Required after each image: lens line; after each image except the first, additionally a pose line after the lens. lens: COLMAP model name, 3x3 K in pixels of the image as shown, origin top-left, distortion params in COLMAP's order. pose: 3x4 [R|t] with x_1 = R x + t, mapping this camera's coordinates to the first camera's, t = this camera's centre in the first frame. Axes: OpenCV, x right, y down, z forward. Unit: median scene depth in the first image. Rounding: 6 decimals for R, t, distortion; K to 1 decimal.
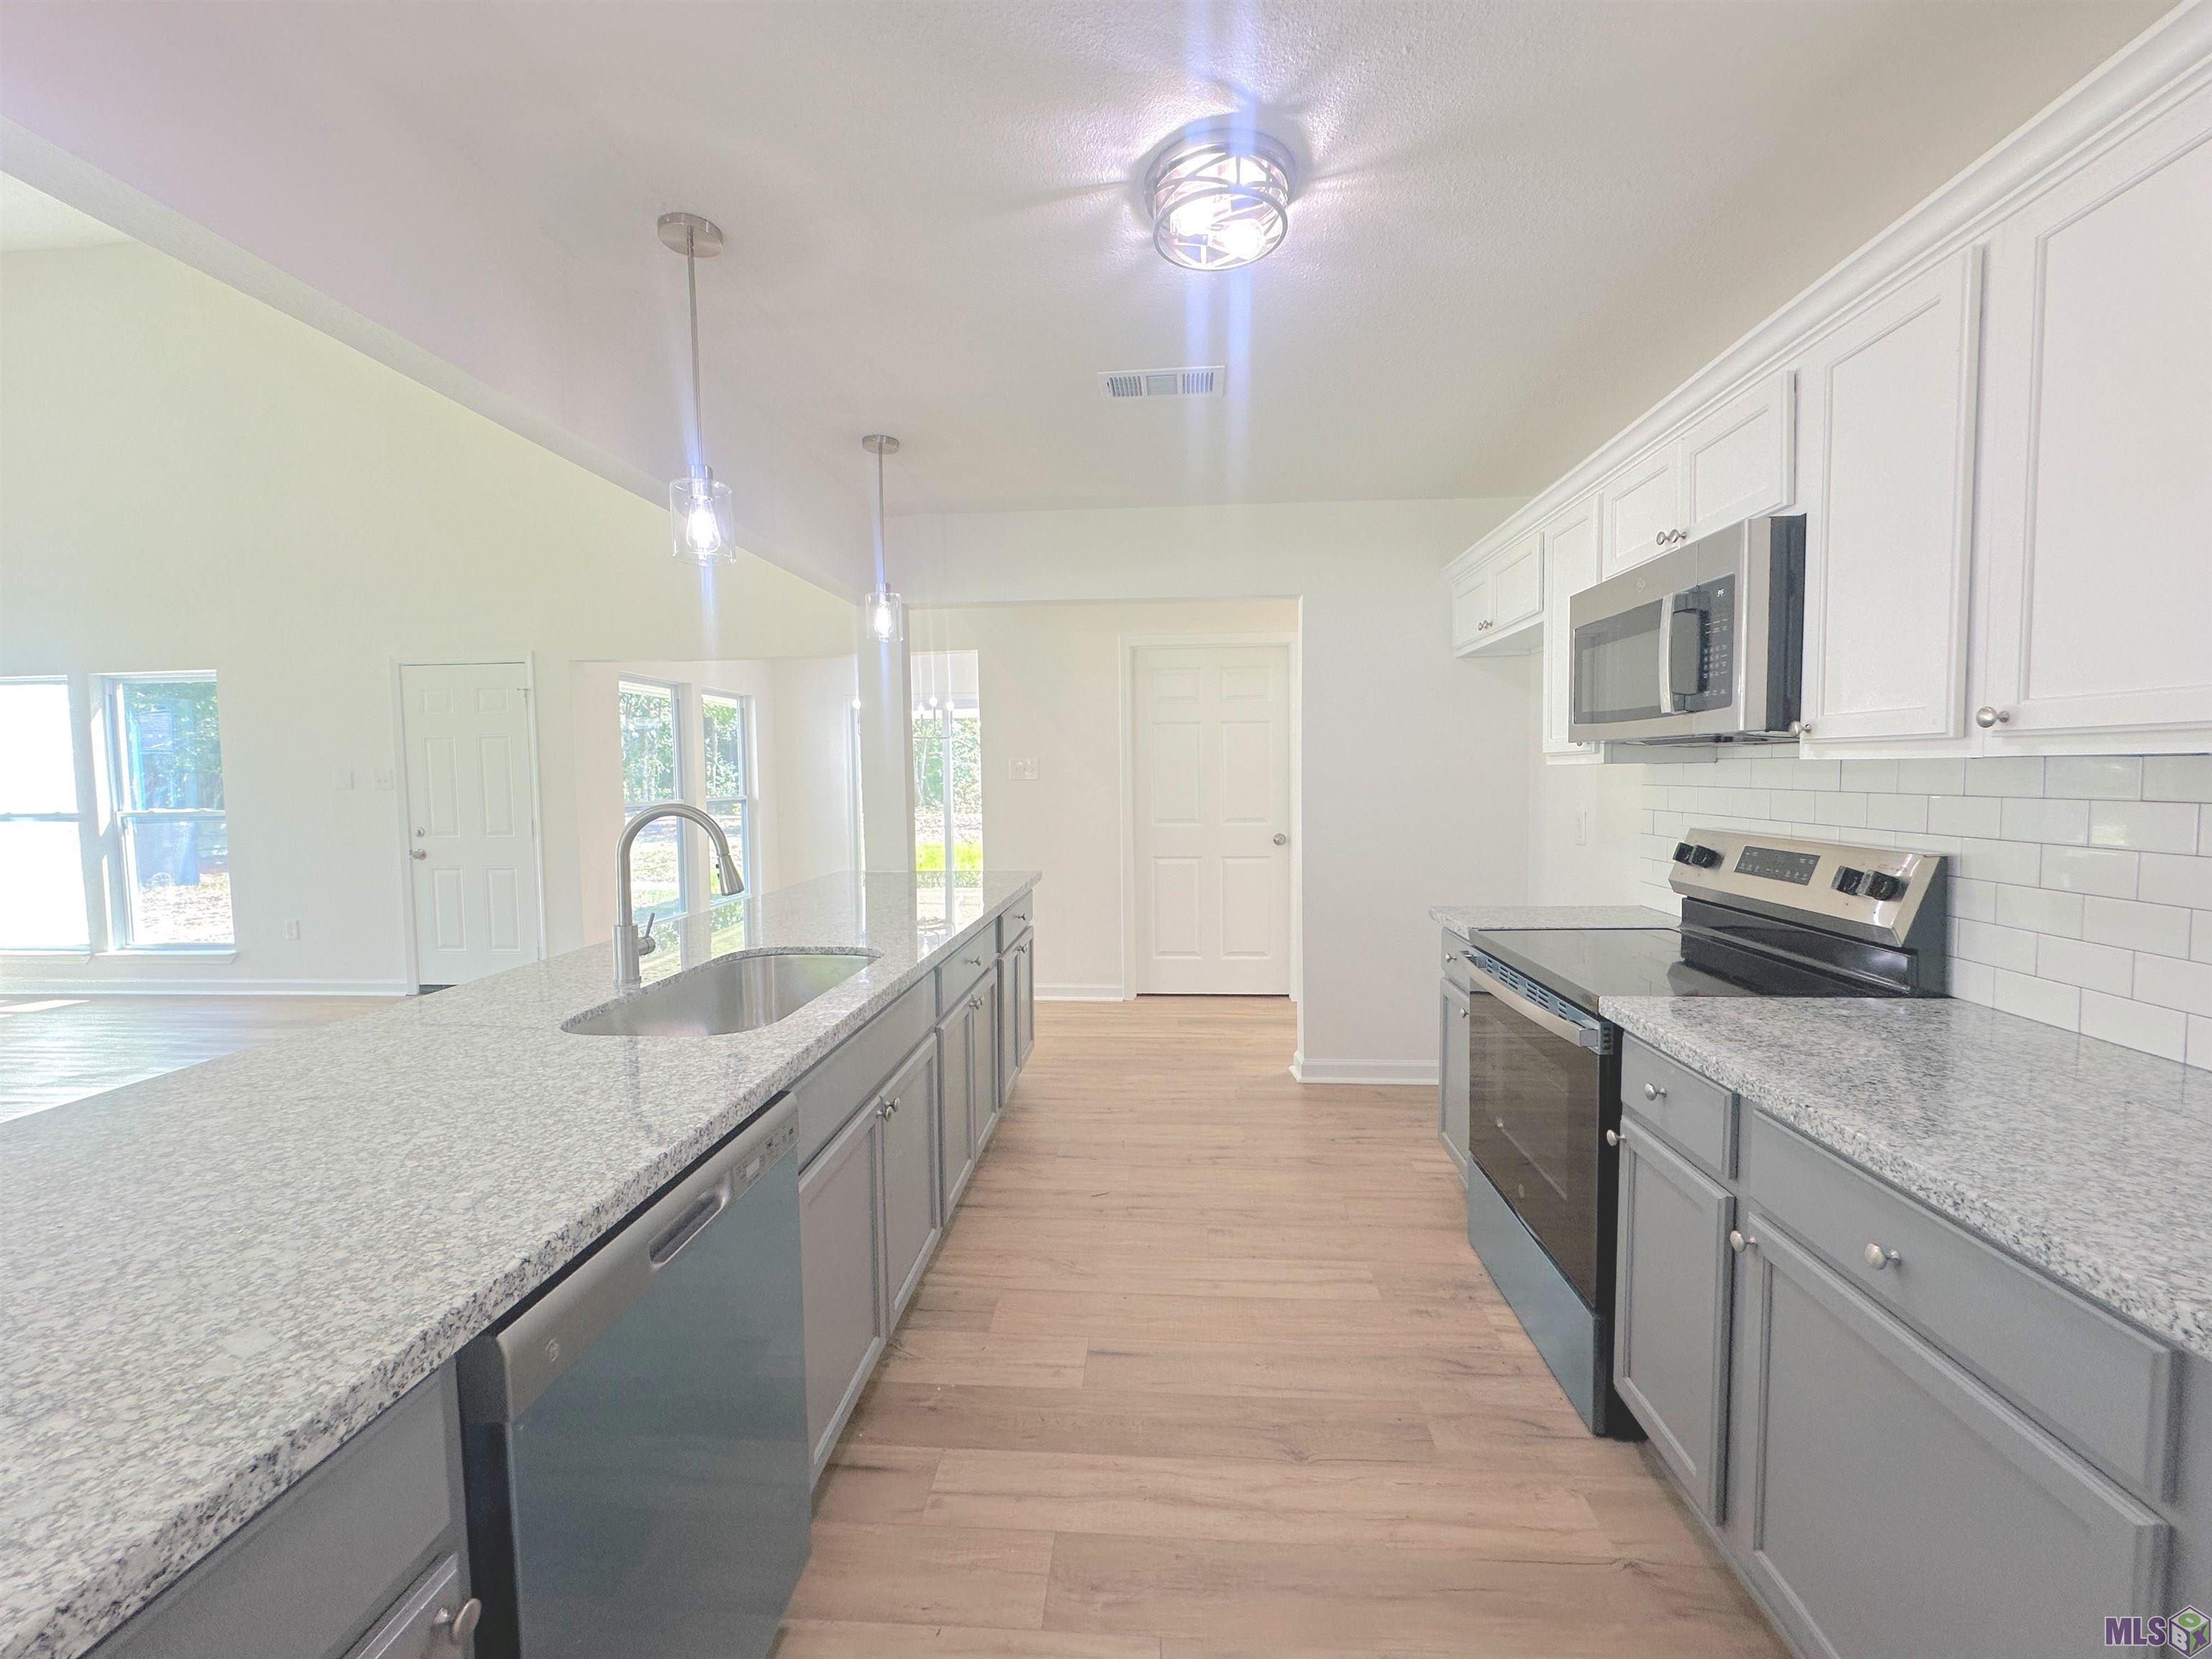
lens RADIAL K [[885.2, 0, 1103.6], [0, 885.2, 825.7], [0, 0, 1]] dist [-0.006309, 0.000906]
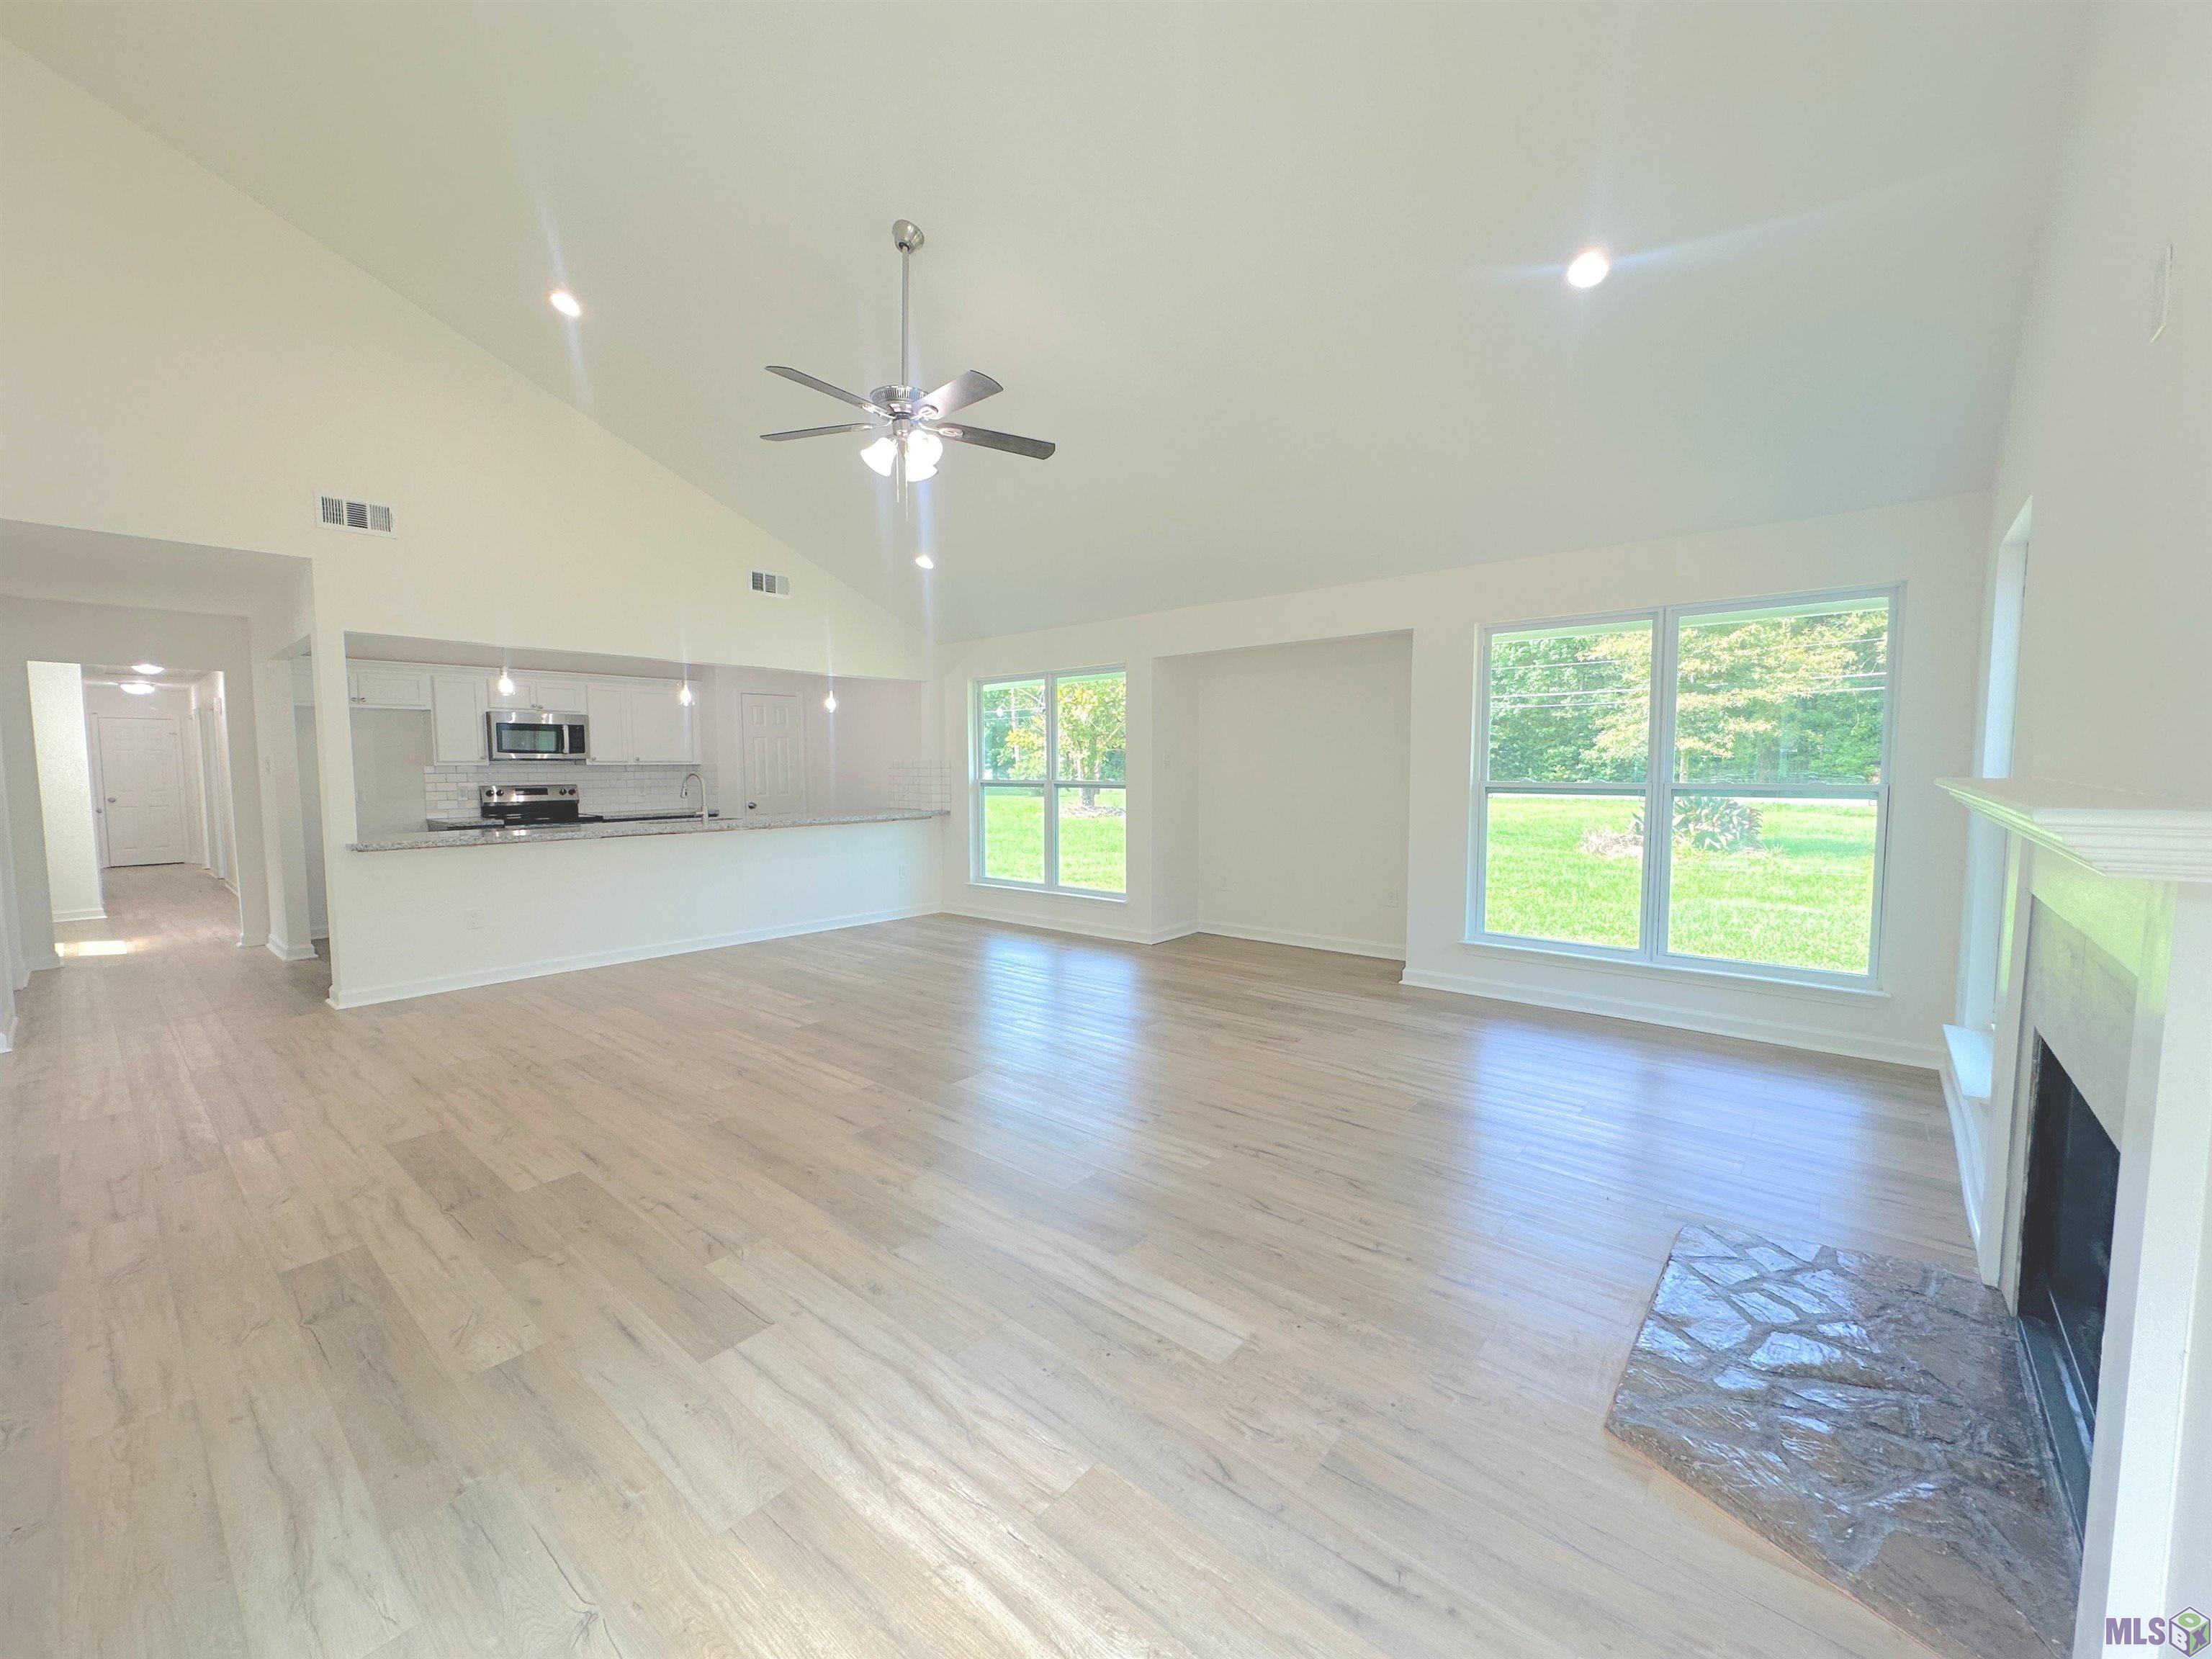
lens RADIAL K [[885.2, 0, 1103.6], [0, 885.2, 825.7], [0, 0, 1]] dist [-0.006309, 0.000906]
pose [[-0.807245, -0.025192, 0.589678, -3.776355], [0.051391, 0.992294, 0.112745, -0.120046], [-0.587974, 0.121317, -0.799730, 2.799398]]
